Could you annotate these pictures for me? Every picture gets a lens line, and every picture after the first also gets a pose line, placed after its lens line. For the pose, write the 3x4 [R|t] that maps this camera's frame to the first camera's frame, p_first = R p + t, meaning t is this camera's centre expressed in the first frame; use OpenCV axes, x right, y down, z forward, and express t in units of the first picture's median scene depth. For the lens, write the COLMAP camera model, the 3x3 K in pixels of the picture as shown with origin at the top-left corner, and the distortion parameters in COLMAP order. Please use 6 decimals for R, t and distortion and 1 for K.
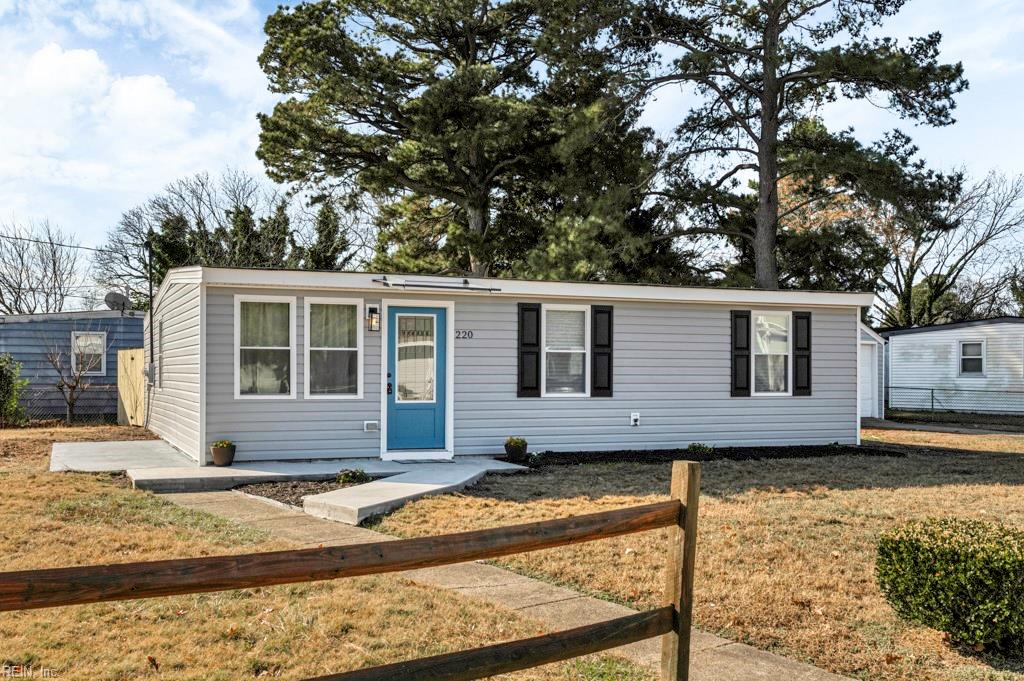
lens RADIAL K [[977.0, 0, 440.0], [0, 977.0, 374.6], [0, 0, 1]] dist [-0.020224, 0.000000]
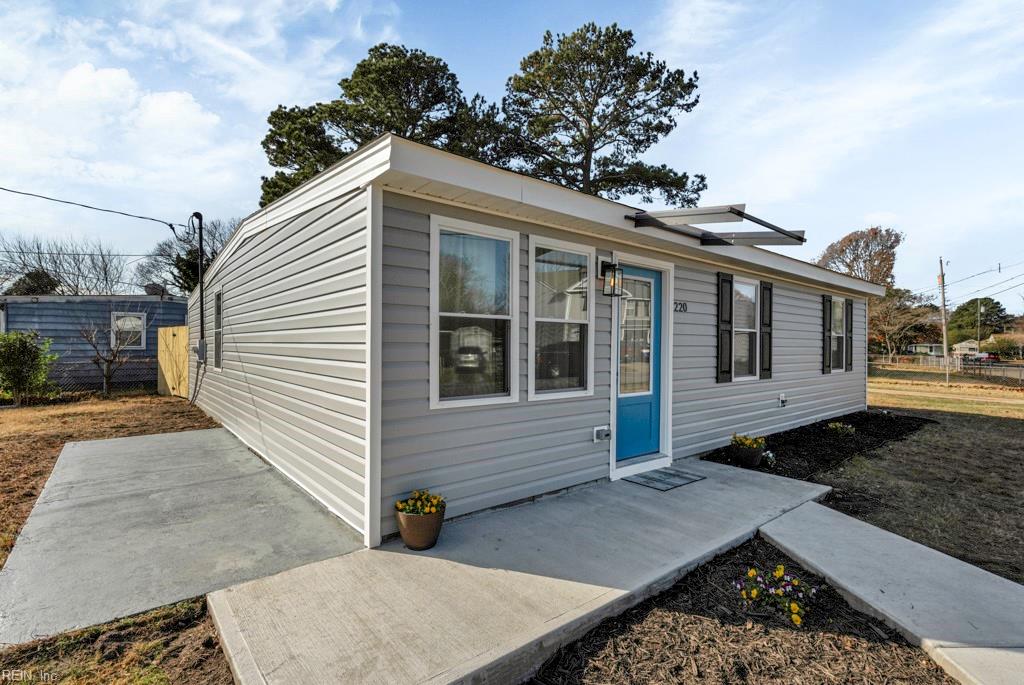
lens RADIAL K [[460.5, 0, 486.5], [0, 460.5, 347.1], [0, 0, 1]] dist [0.002232, -0.000318]
pose [[0.953327, 0.001124, 0.301938, -0.163808], [-0.002184, 0.999993, 0.003173, -0.006350], [-0.301932, -0.003685, 0.953322, 0.476495]]
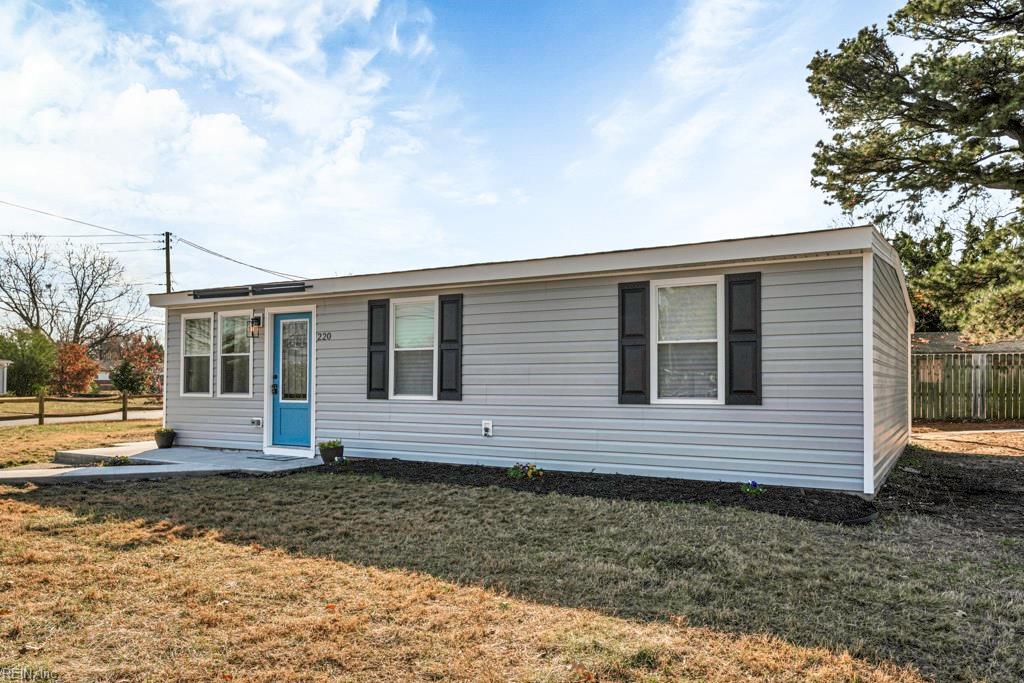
lens RADIAL K [[693.6, 0, 509.6], [0, 693.6, 349.5], [0, 0, 1]] dist [0.011372, 0.004230]
pose [[0.656065, -0.035370, -0.753875, 0.481089], [0.007995, 0.999171, -0.039921, 0.002134], [0.754662, 0.020163, 0.655804, 0.462839]]
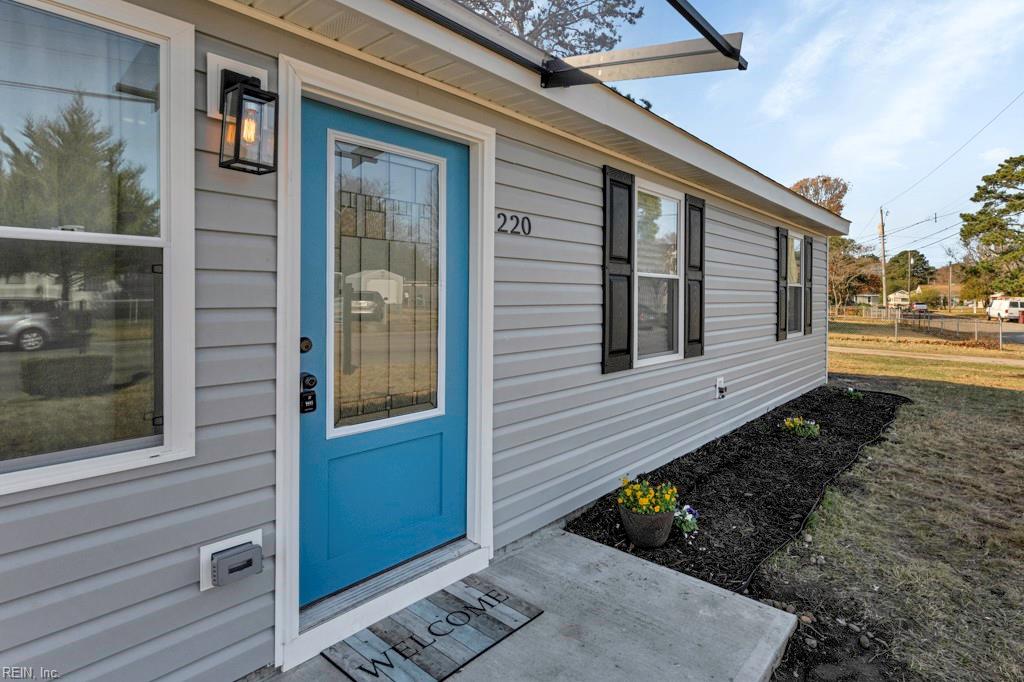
lens RADIAL K [[512.4, 0, 533.8], [0, 512.4, 300.1], [0, 0, 1]] dist [-0.005778, -0.001367]
pose [[0.878547, -0.002759, 0.477647, -0.043512], [-0.000530, 0.999977, 0.006750, -0.008901], [-0.477655, -0.006183, 0.878526, 0.566839]]
